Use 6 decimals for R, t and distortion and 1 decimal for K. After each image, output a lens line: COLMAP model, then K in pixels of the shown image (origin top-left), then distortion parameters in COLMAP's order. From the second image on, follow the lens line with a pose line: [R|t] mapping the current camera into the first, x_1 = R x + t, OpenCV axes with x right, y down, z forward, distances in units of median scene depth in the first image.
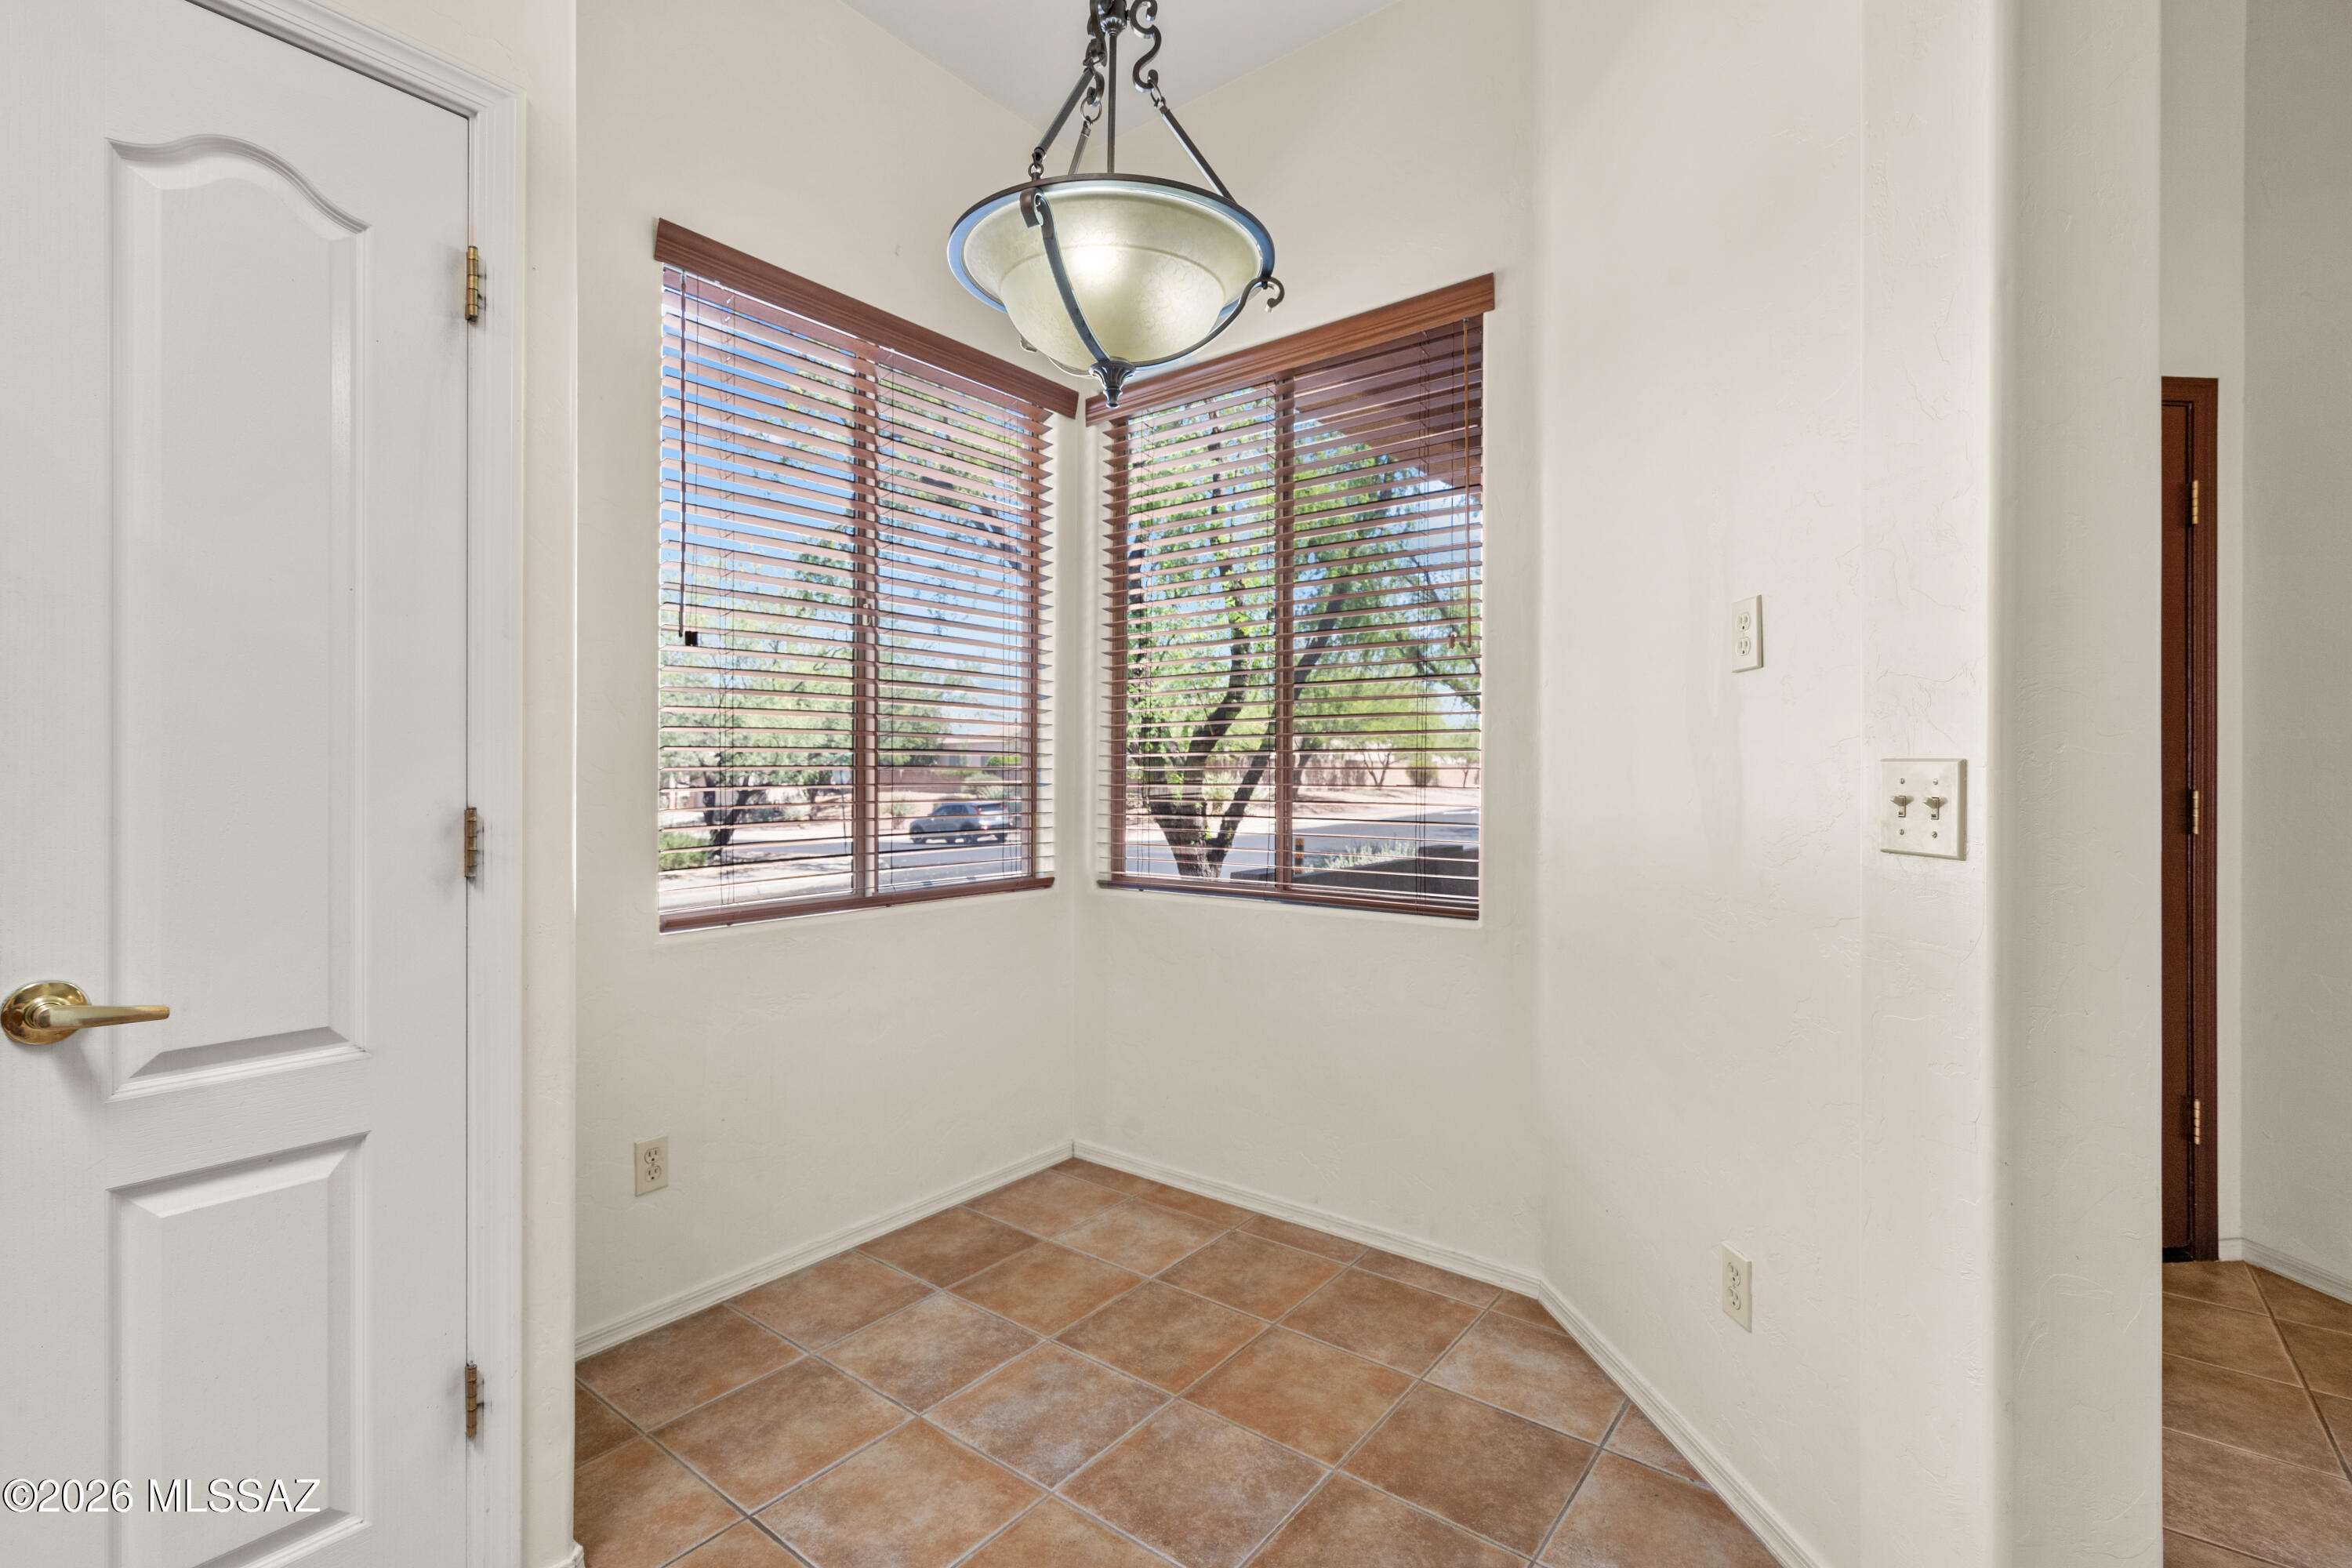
lens RADIAL K [[1065.9, 0, 1167.1], [0, 1065.9, 770.2], [0, 0, 1]] dist [-0.002659, 0.000054]
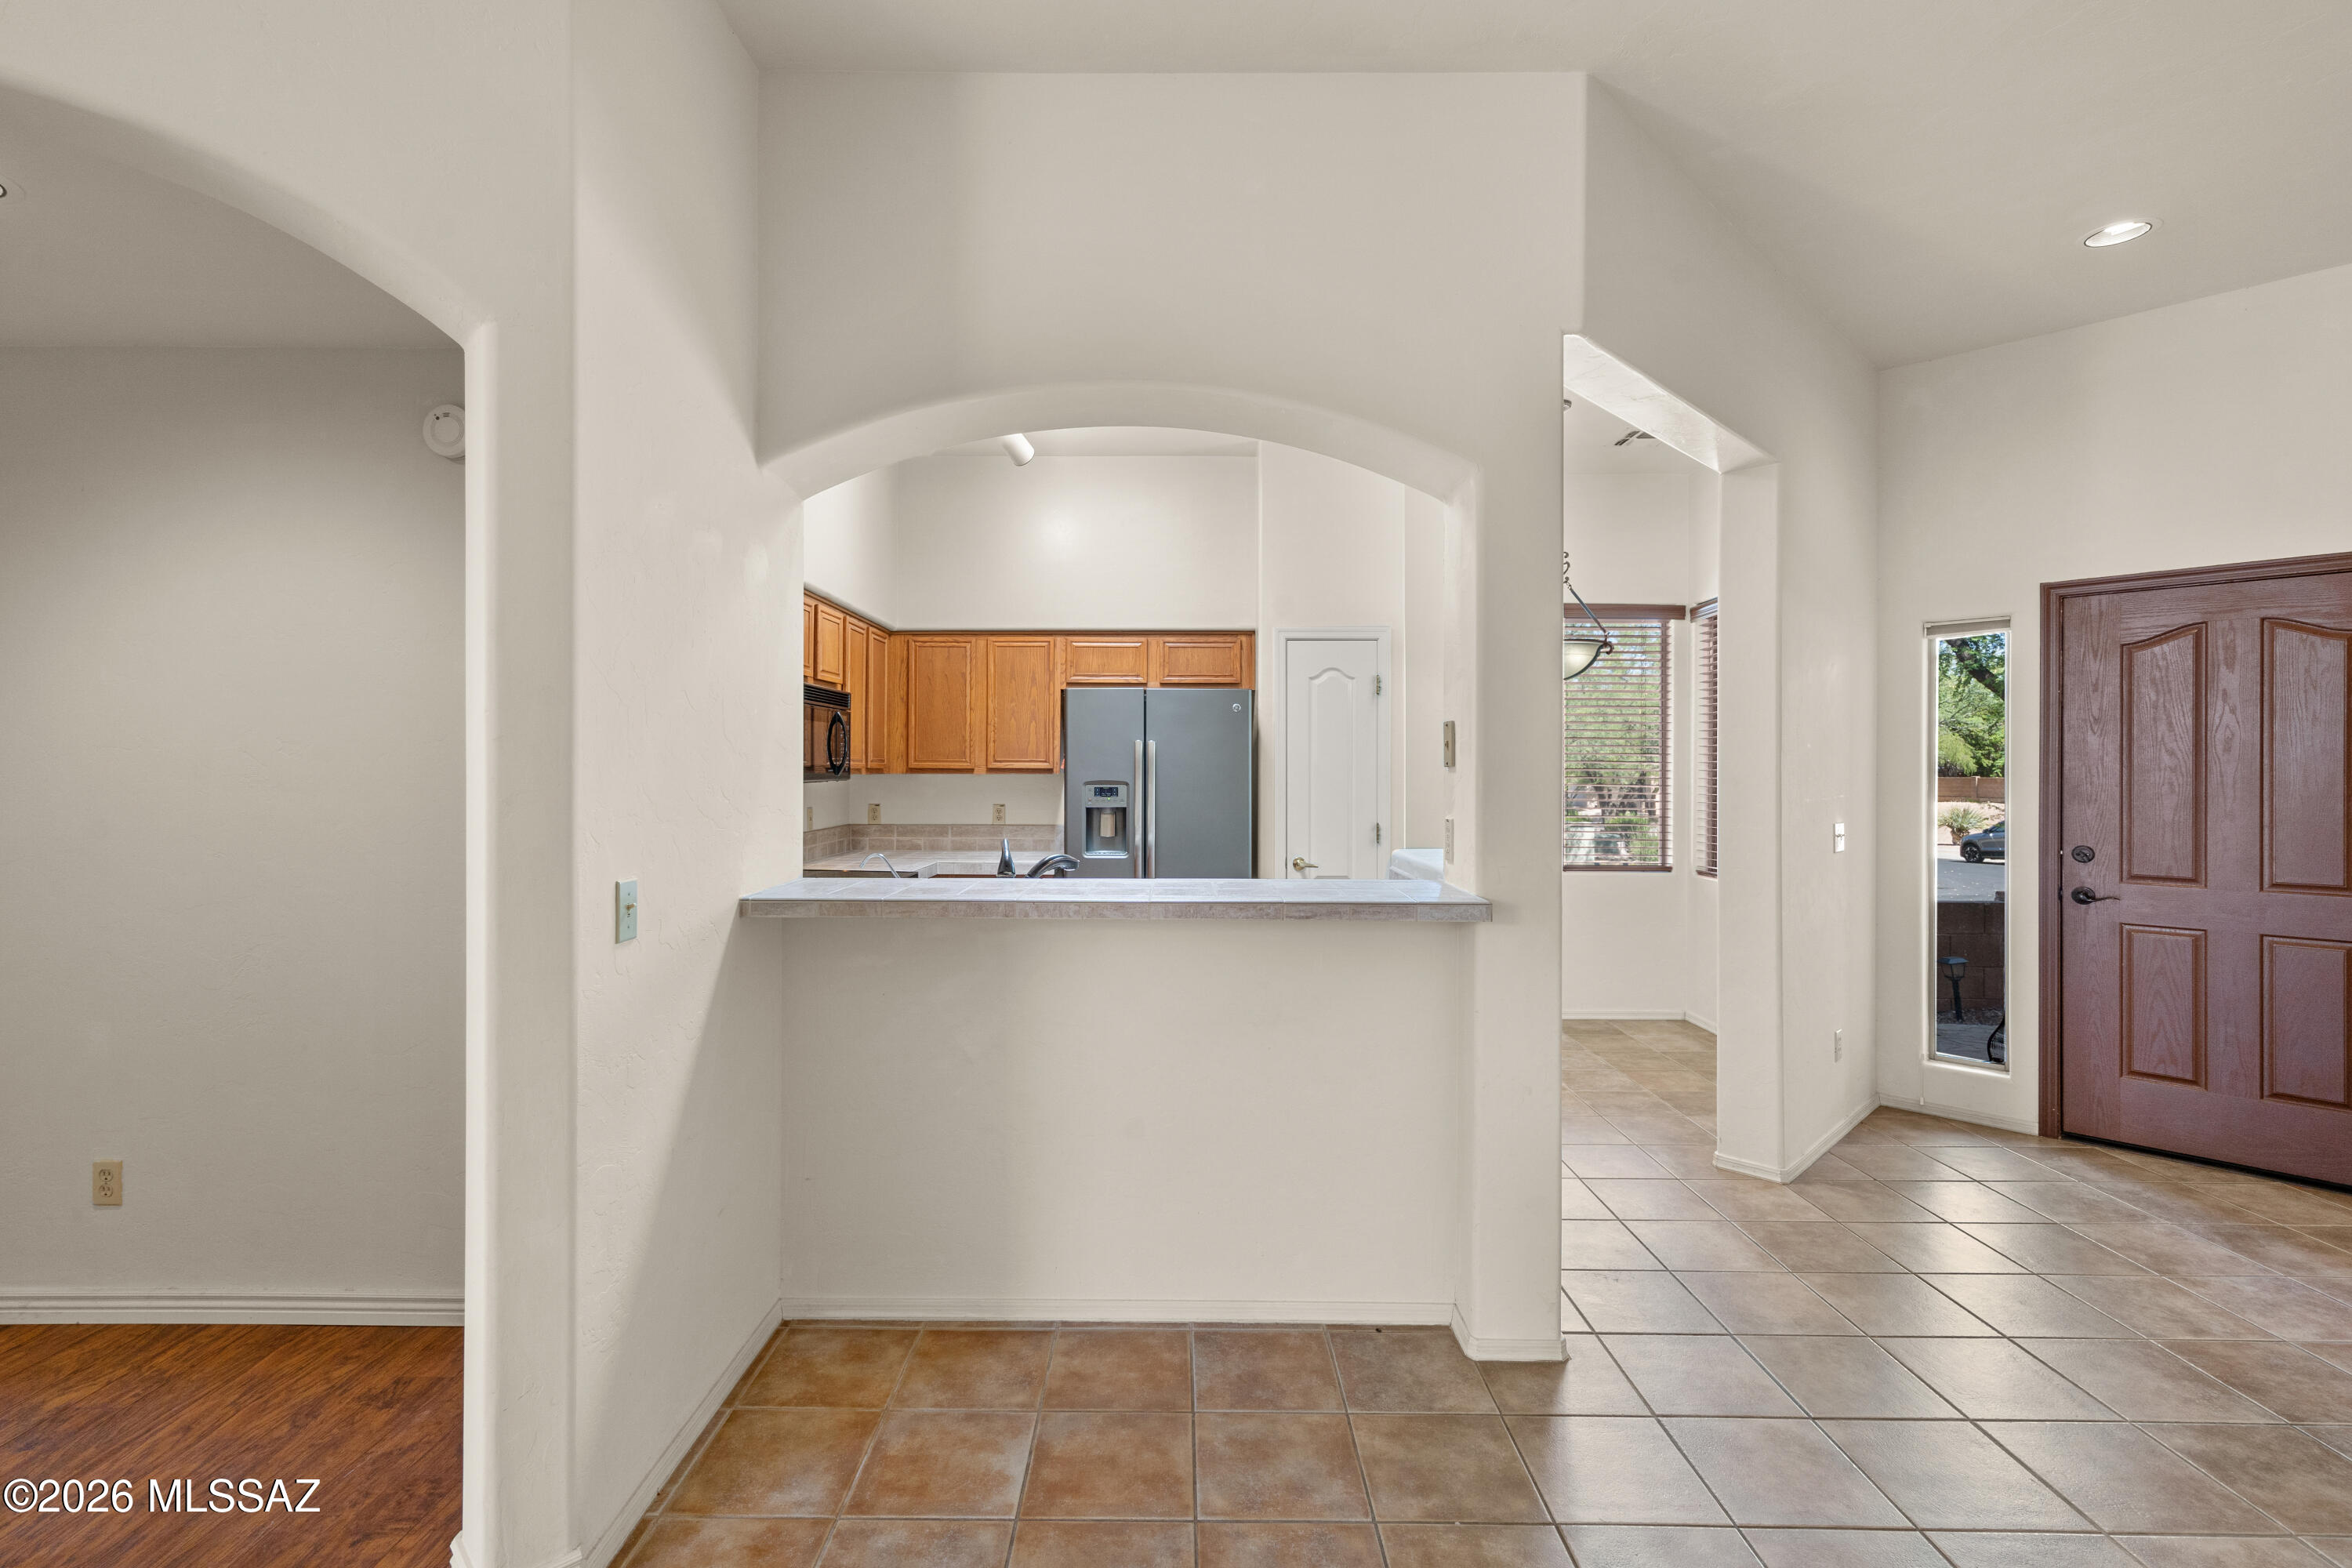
lens RADIAL K [[1065.9, 0, 1167.1], [0, 1065.9, 770.2], [0, 0, 1]] dist [-0.002659, 0.000054]
pose [[0.600769, -0.002382, -0.799419, 0.853329], [0.000464, 0.999996, -0.002632, -0.064238], [0.799423, 0.001210, 0.600768, -0.831015]]
